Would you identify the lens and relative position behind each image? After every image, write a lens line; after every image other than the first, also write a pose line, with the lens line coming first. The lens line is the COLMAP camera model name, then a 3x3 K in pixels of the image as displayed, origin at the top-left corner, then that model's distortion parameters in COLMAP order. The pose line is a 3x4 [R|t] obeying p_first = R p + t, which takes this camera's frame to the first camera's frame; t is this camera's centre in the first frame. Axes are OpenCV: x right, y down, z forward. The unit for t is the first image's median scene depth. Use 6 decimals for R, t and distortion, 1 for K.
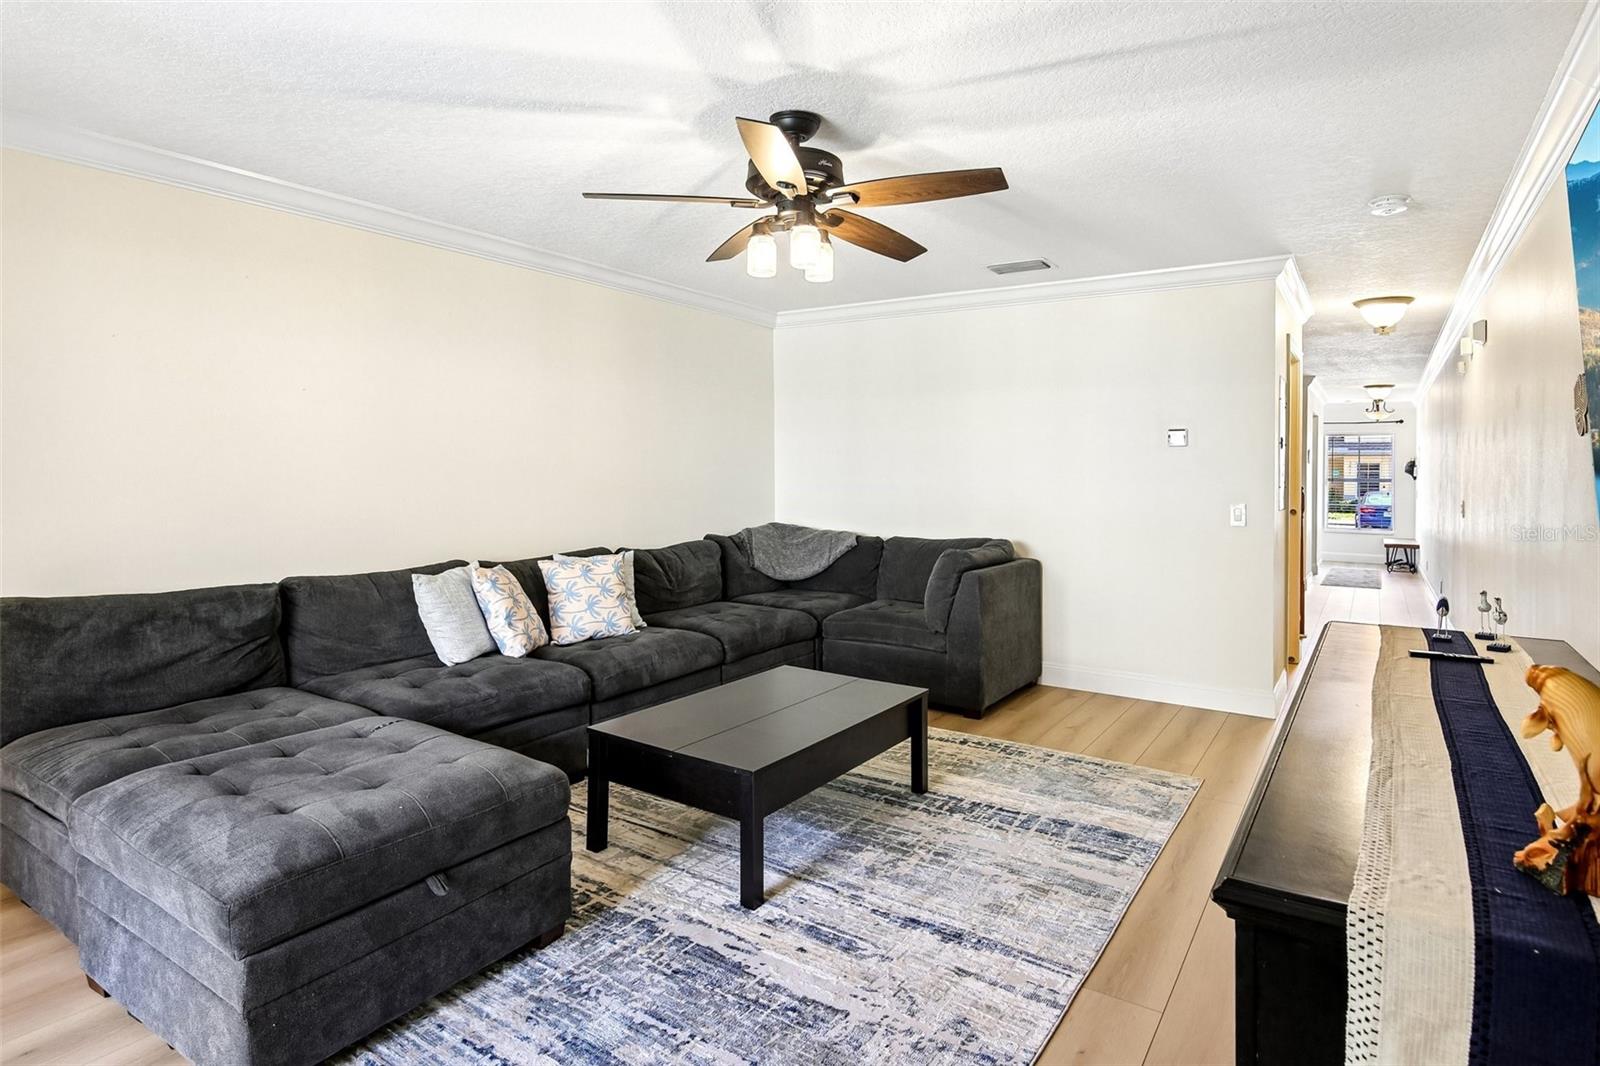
lens RADIAL K [[857.8, 0, 798.6], [0, 857.8, 490.2], [0, 0, 1]] dist [-0.000237, 0.000961]
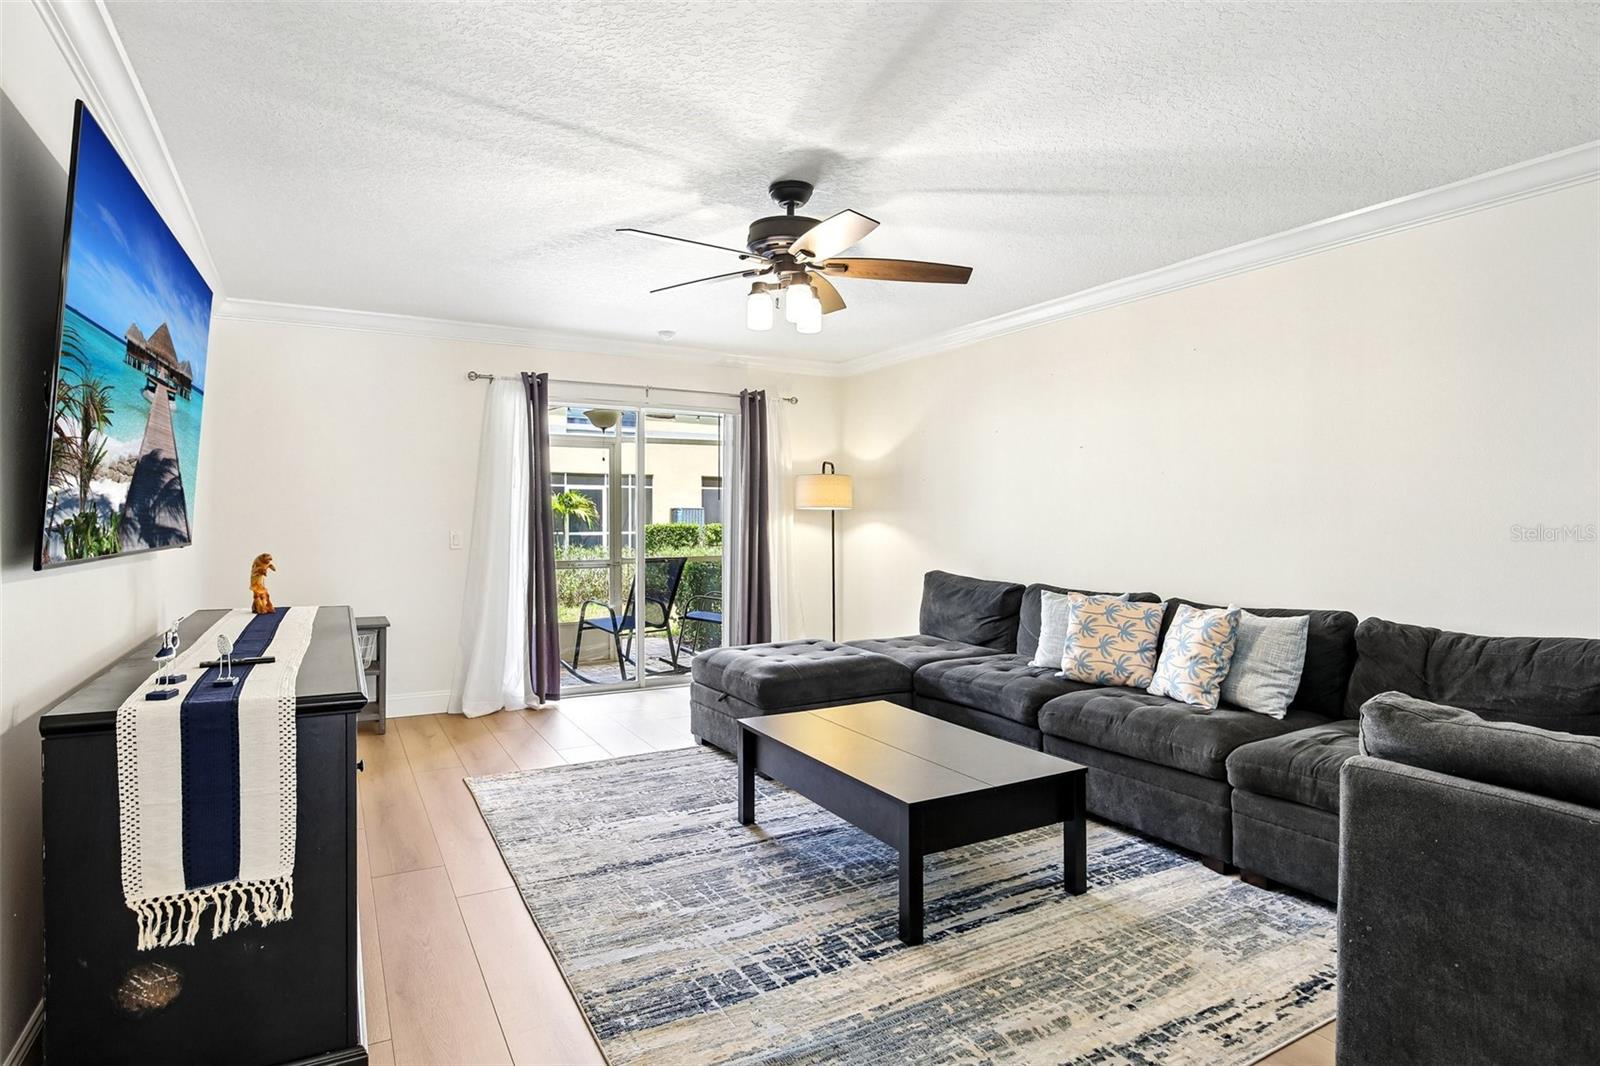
lens RADIAL K [[851.8, 0, 802.8], [0, 851.8, 559.3], [0, 0, 1]] dist [-0.001771, -0.000032]
pose [[-0.445664, 0.038515, -0.894372, 1.005049], [-0.017505, 0.998508, 0.051722, -0.004282], [0.895029, 0.038707, -0.444325, 1.523235]]
